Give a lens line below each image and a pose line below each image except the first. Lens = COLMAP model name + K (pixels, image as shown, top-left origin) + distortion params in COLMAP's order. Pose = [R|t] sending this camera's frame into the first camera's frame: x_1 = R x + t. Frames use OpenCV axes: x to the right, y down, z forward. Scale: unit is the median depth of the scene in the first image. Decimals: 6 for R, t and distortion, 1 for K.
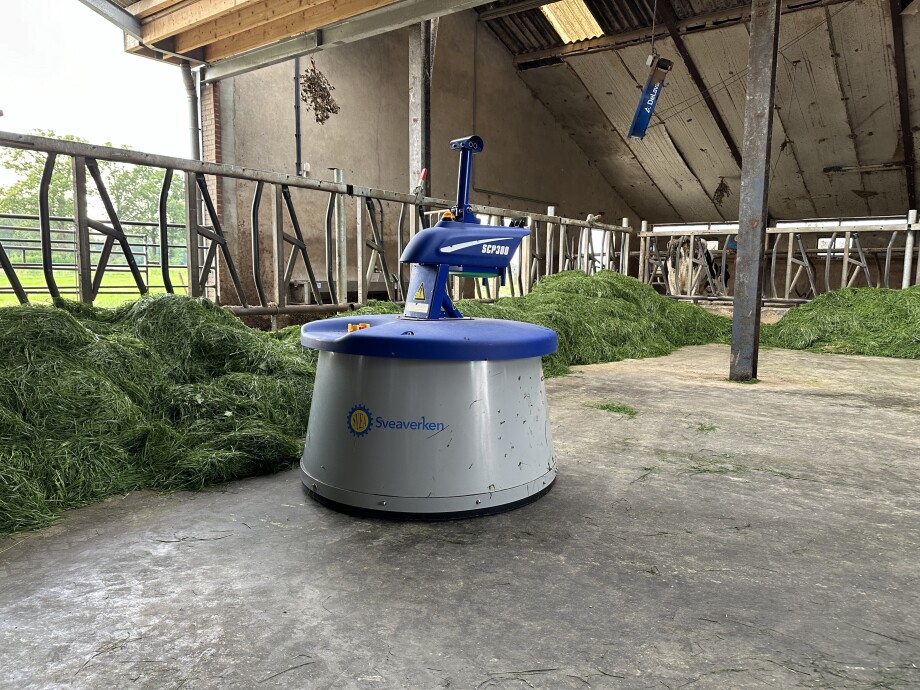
lens RADIAL K [[640.3, 0, 463.1], [0, 640.3, 342.9], [0, 0, 1]] dist [0.010235, -0.024540]
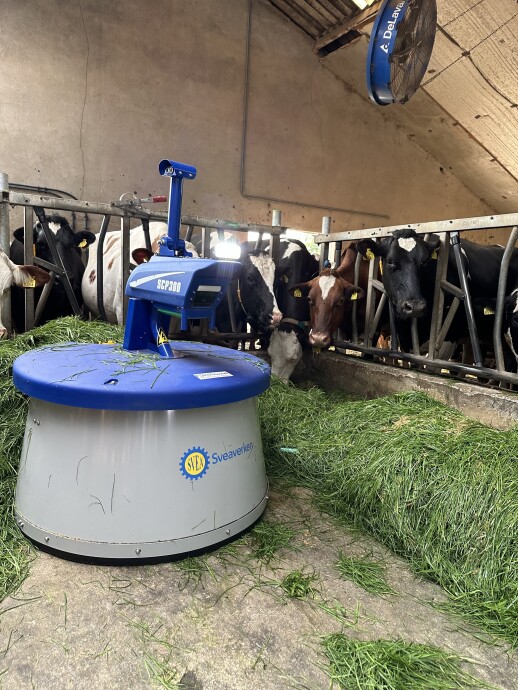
lens RADIAL K [[480.2, 0, 256.7], [0, 480.2, 347.7], [0, 0, 1]] dist [0.010235, -0.024540]
pose [[0.927598, 0.076679, -0.365626, 0.293756], [-0.072759, 0.997048, 0.024508, -0.051401], [0.366426, 0.003869, 0.930439, 0.401384]]
